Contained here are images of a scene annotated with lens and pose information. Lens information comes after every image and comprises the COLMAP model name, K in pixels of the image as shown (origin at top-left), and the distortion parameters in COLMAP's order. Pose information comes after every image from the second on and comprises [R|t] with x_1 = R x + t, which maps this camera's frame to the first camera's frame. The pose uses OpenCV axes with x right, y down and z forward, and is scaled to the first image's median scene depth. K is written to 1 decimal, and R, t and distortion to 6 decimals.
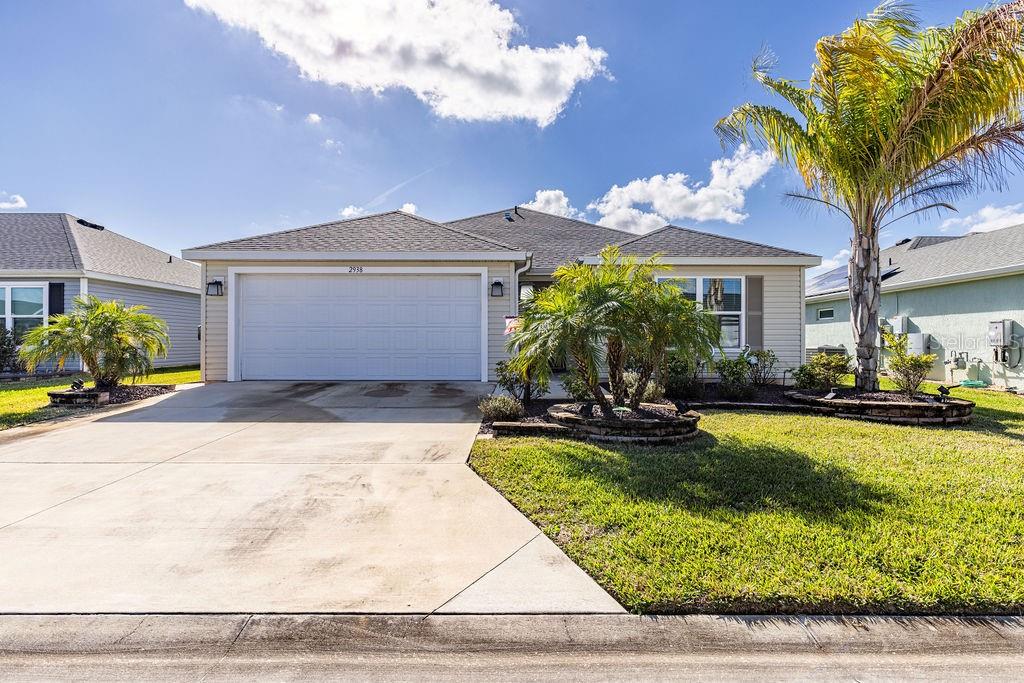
lens RADIAL K [[503.1, 0, 512.0], [0, 503.1, 341.5], [0, 0, 1]] dist [0.002508, 0.000331]
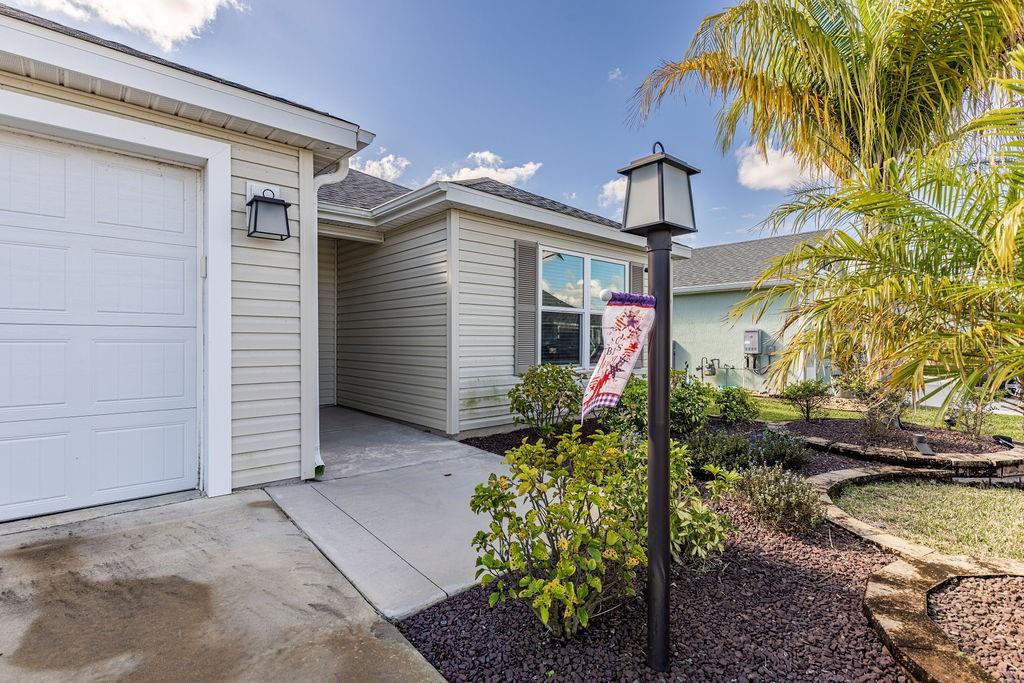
lens RADIAL K [[481.3, 0, 508.3], [0, 481.3, 344.0], [0, 0, 1]] dist [-0.002963, -0.000349]
pose [[0.747977, -0.003241, 0.663717, -0.122340], [-0.001443, 0.999978, 0.006509, -0.020441], [-0.663723, -0.005827, 0.747955, 0.641626]]
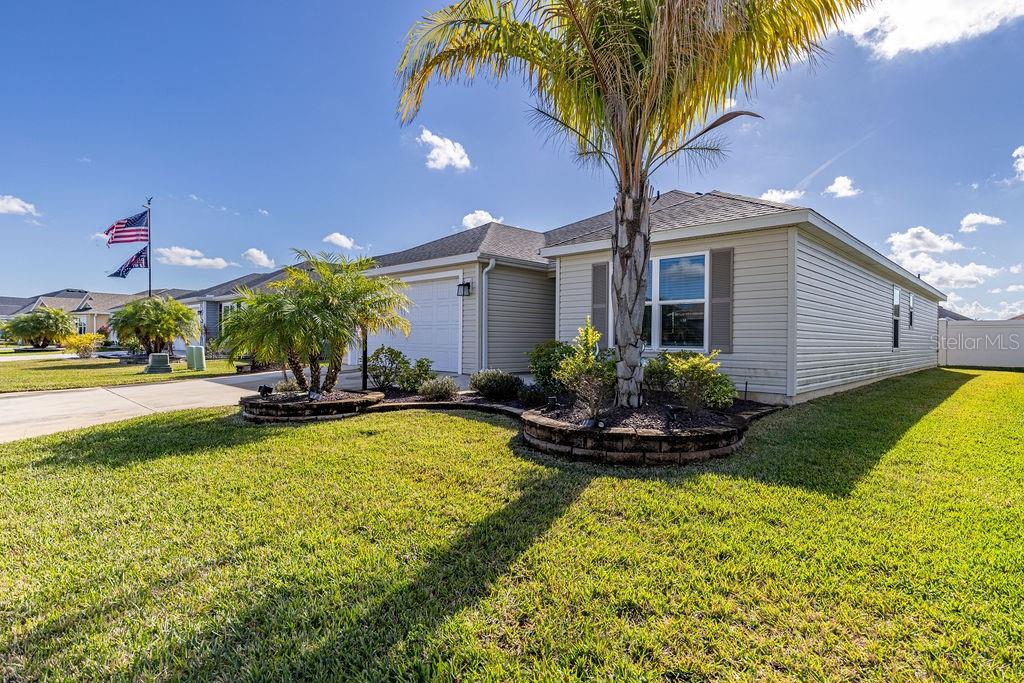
lens RADIAL K [[521.2, 0, 533.6], [0, 521.2, 339.4], [0, 0, 1]] dist [0.002322, 0.000259]
pose [[0.727134, 0.007351, -0.686456, 0.843661], [-0.005740, 0.999973, 0.004628, -0.001420], [0.686471, 0.000575, 0.727157, 0.279150]]
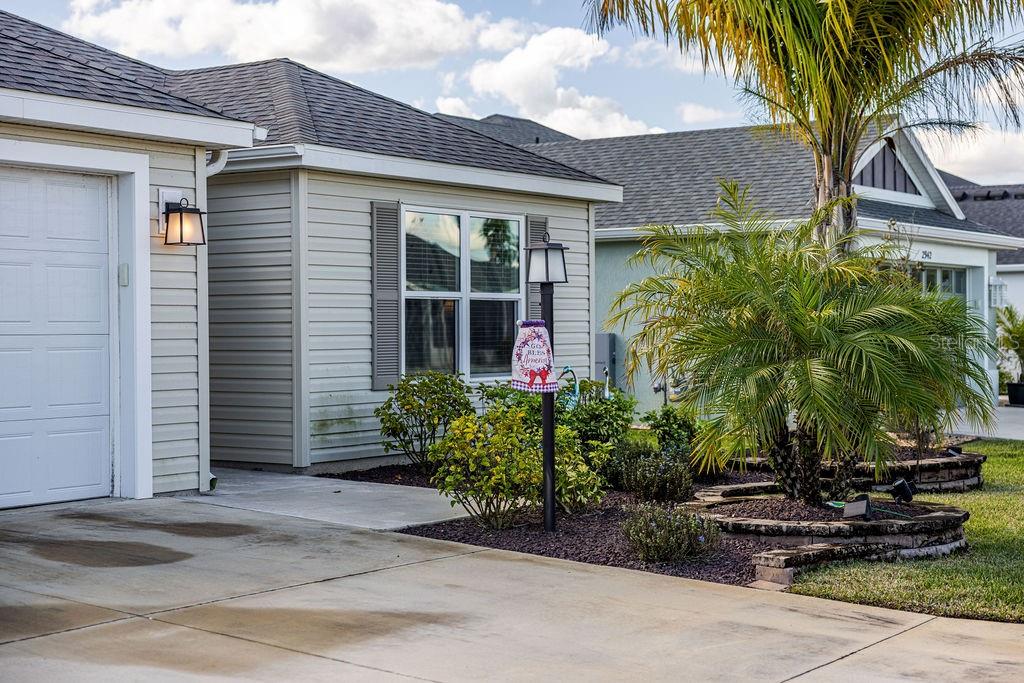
lens RADIAL K [[1641.3, 0, 512.0], [0, 1641.3, 341.5], [0, 0, 1]] dist [0.004411, 0.015344]
pose [[0.567550, -0.011696, 0.823256, -0.813212], [0.008880, 0.999928, 0.008085, -0.030890], [-0.823291, 0.002722, 0.567613, 0.178344]]
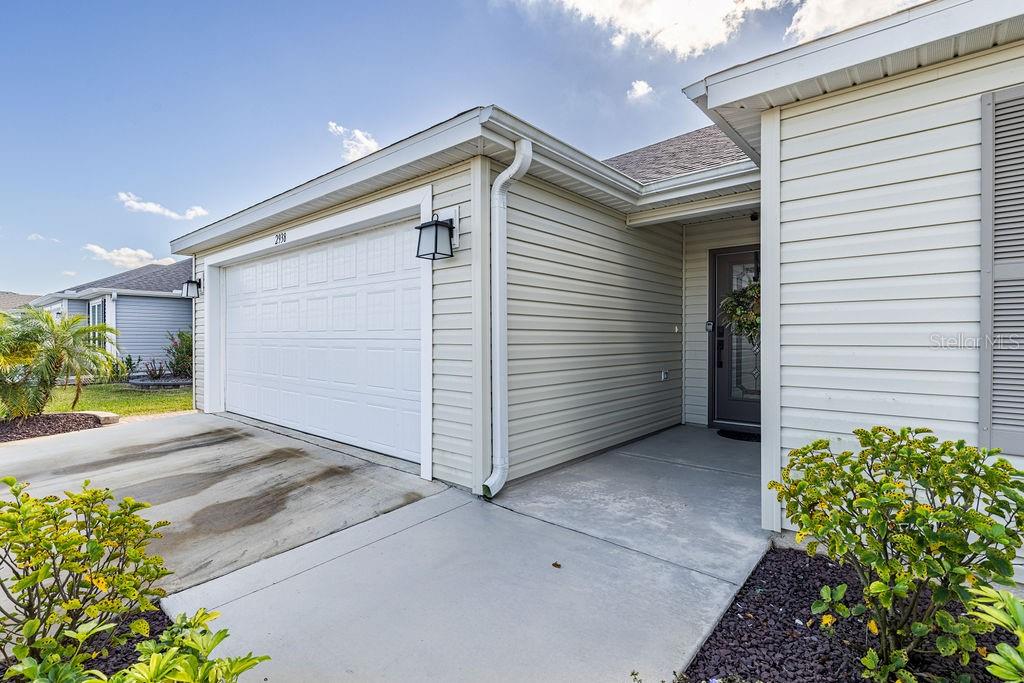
lens RADIAL K [[489.4, 0, 512.0], [0, 489.4, 341.5], [0, 0, 1]] dist [0.000908, -0.000255]
pose [[0.749414, 0.004804, -0.662084, 0.246880], [0.000160, 0.999972, 0.007437, -0.030392], [0.662101, -0.005679, 0.749393, 0.756666]]
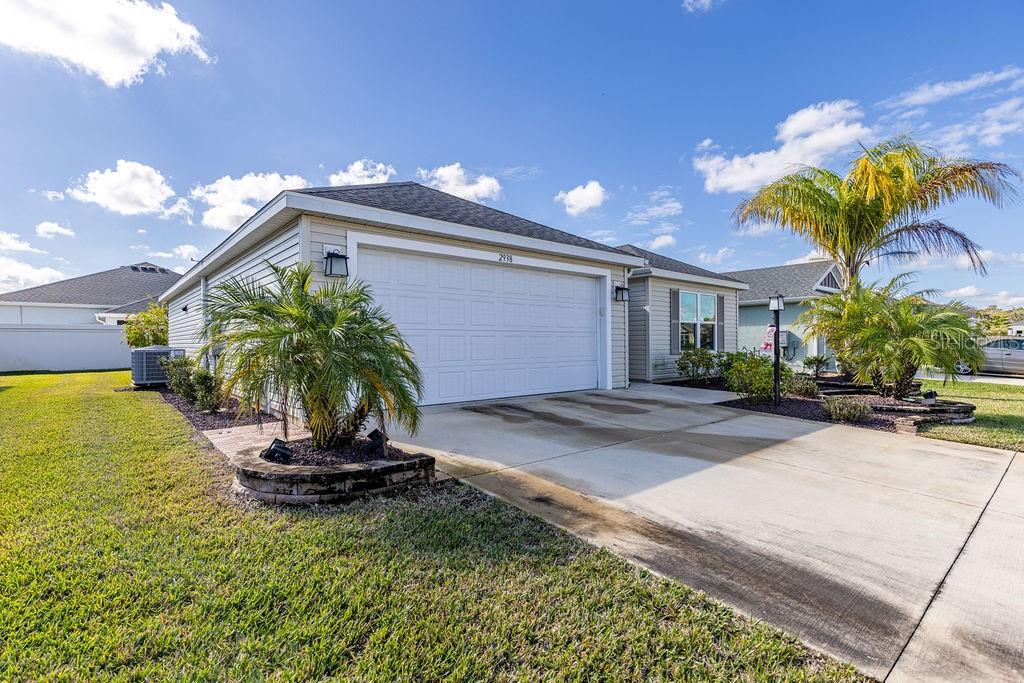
lens RADIAL K [[489.4, 0, 512.0], [0, 489.4, 341.5], [0, 0, 1]] dist [0.000908, -0.000255]
pose [[0.759544, -0.003444, 0.650447, -0.798649], [0.006866, 0.999973, -0.002723, -0.010289], [-0.650420, 0.006534, 0.759547, 0.413515]]
